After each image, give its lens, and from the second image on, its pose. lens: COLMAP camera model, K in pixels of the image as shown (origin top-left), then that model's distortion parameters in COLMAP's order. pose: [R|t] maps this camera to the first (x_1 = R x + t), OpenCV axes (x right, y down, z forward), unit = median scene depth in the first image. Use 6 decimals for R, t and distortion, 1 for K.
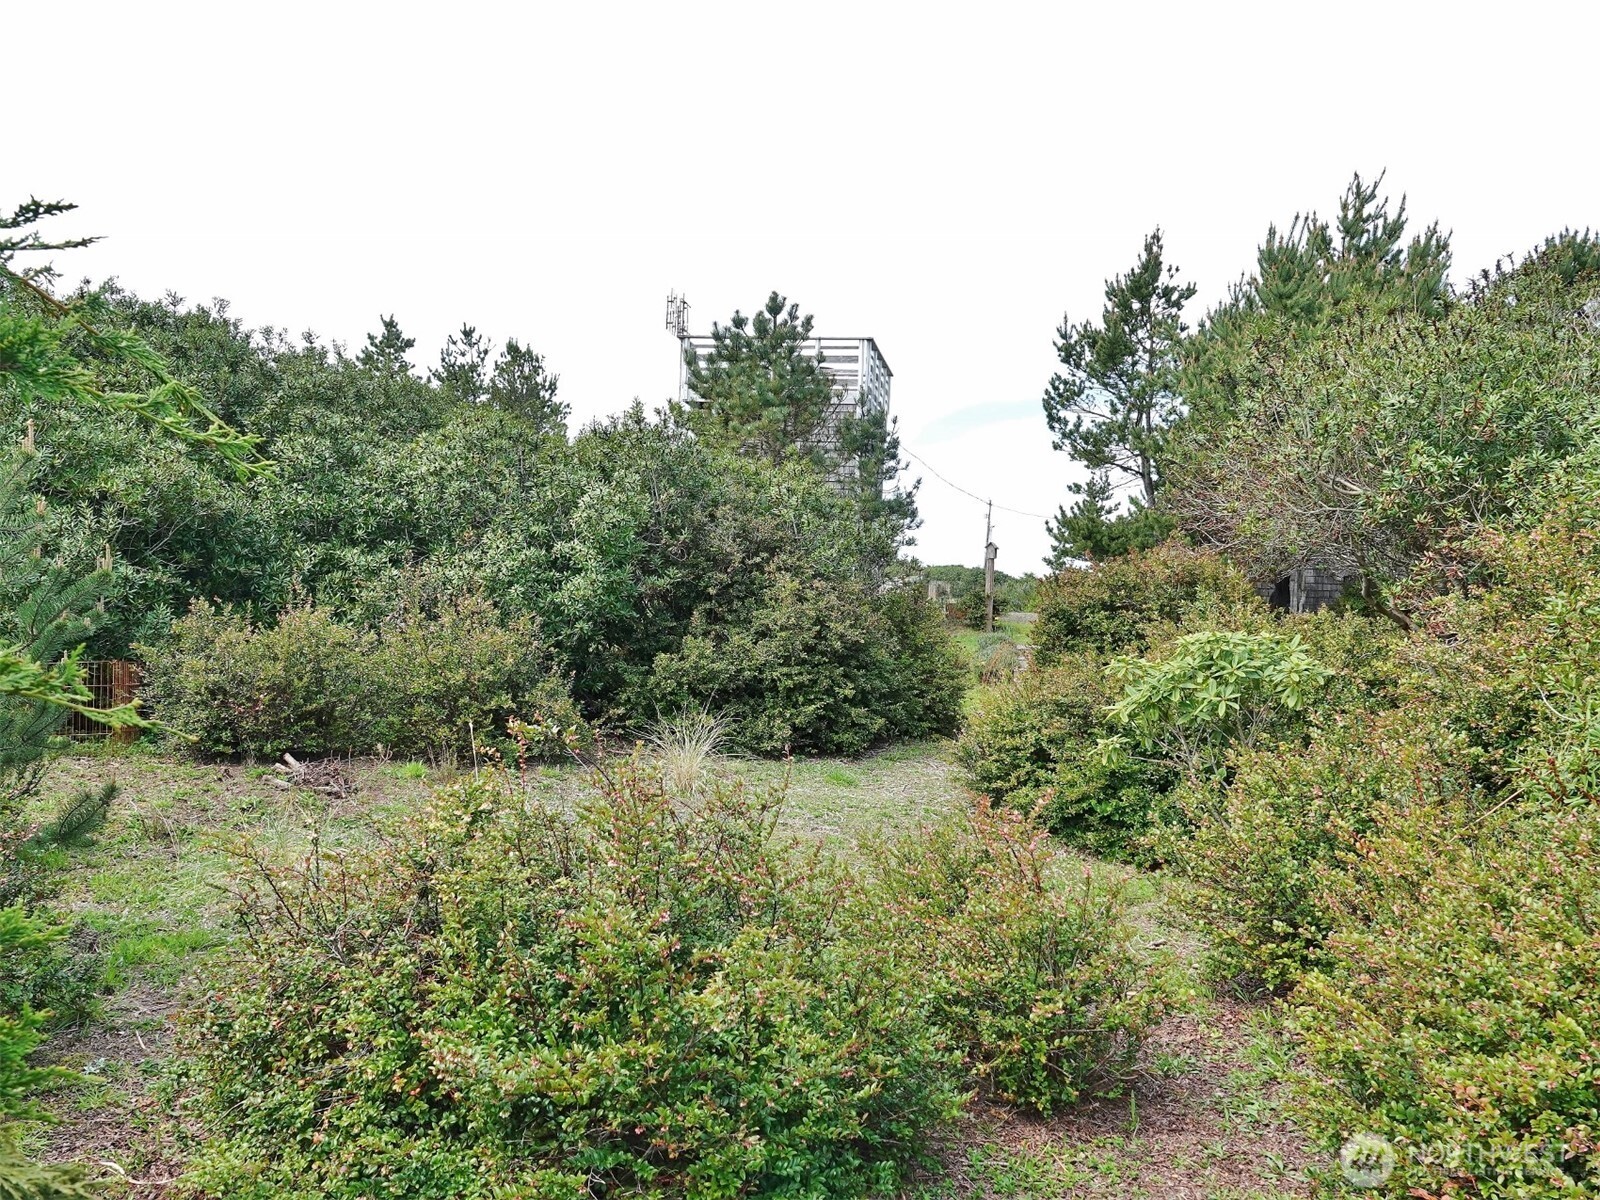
lens RADIAL K [[1261.0, 0, 803.4], [0, 1261.0, 600.9], [0, 0, 1]] dist [-0.005096, 0.002170]
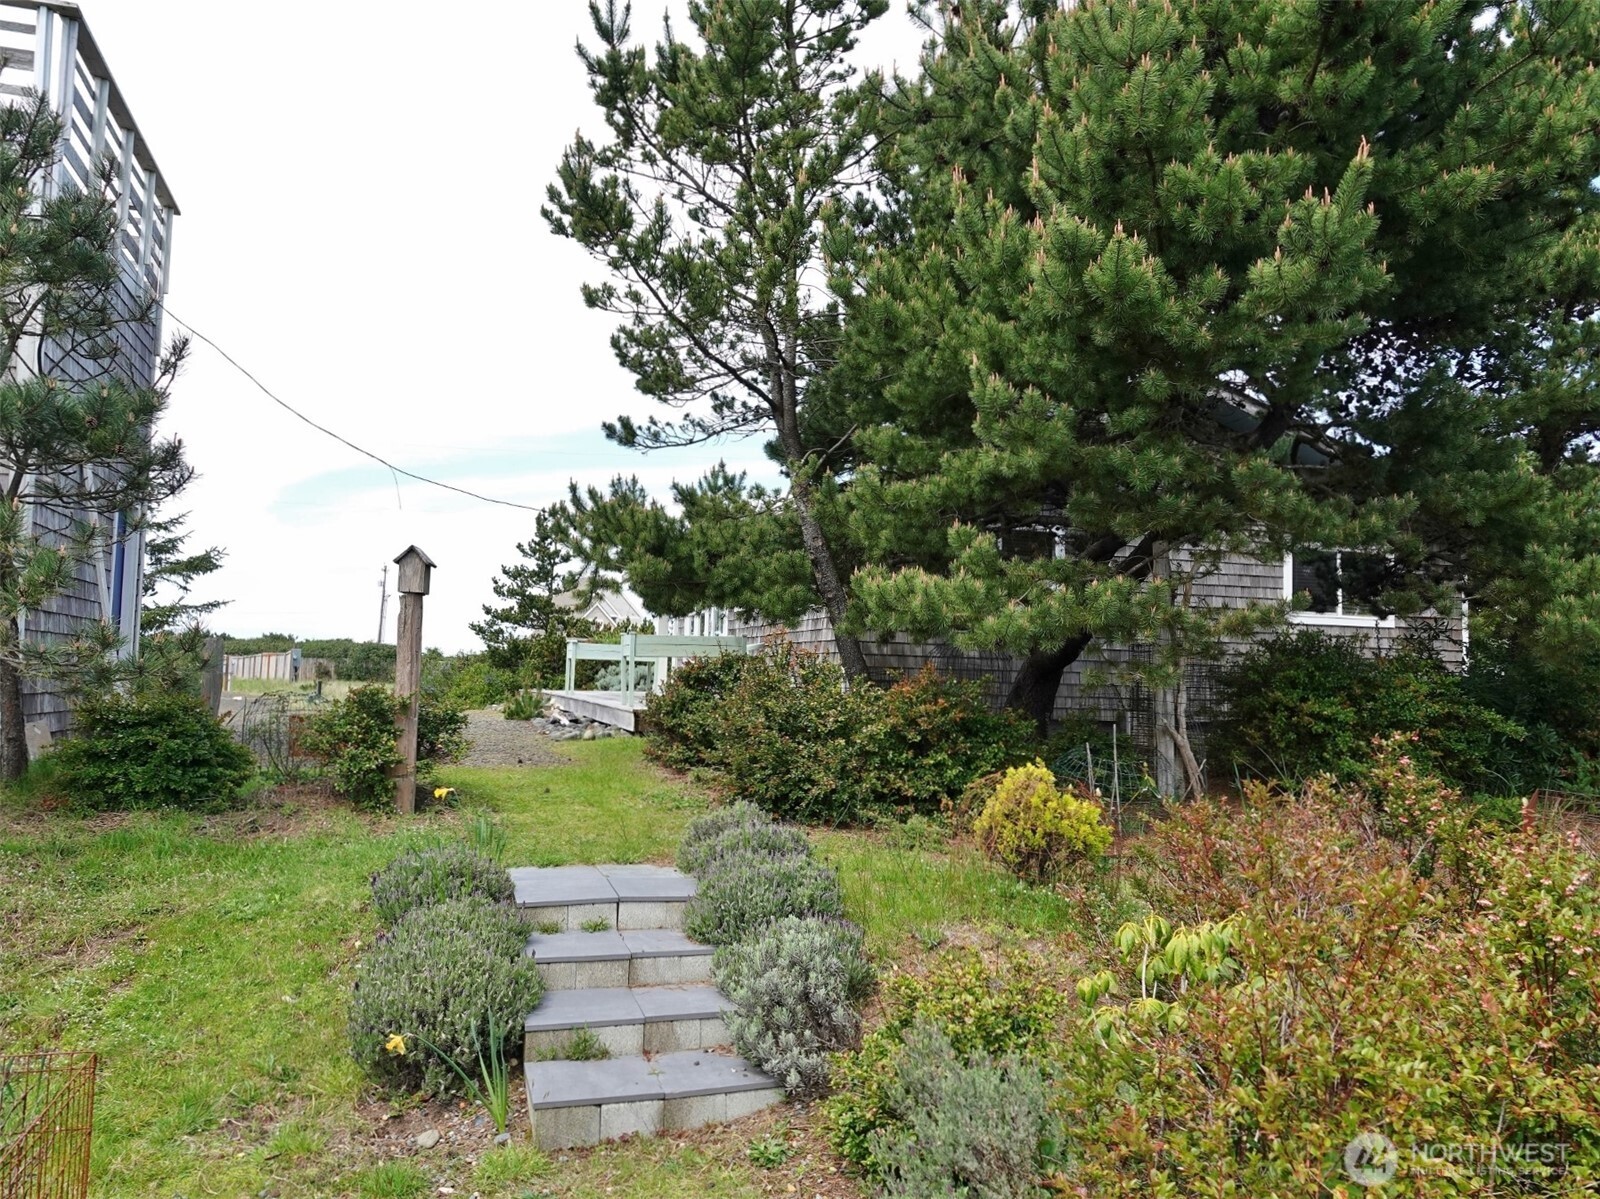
lens RADIAL K [[1261.0, 0, 808.0], [0, 1261.0, 599.6], [0, 0, 1]] dist [-0.005096, 0.002170]
pose [[0.891236, 0.011575, 0.453393, 0.082329], [0.015769, 0.998279, -0.056483, -0.010600], [-0.453266, 0.057489, 0.889519, 0.595378]]
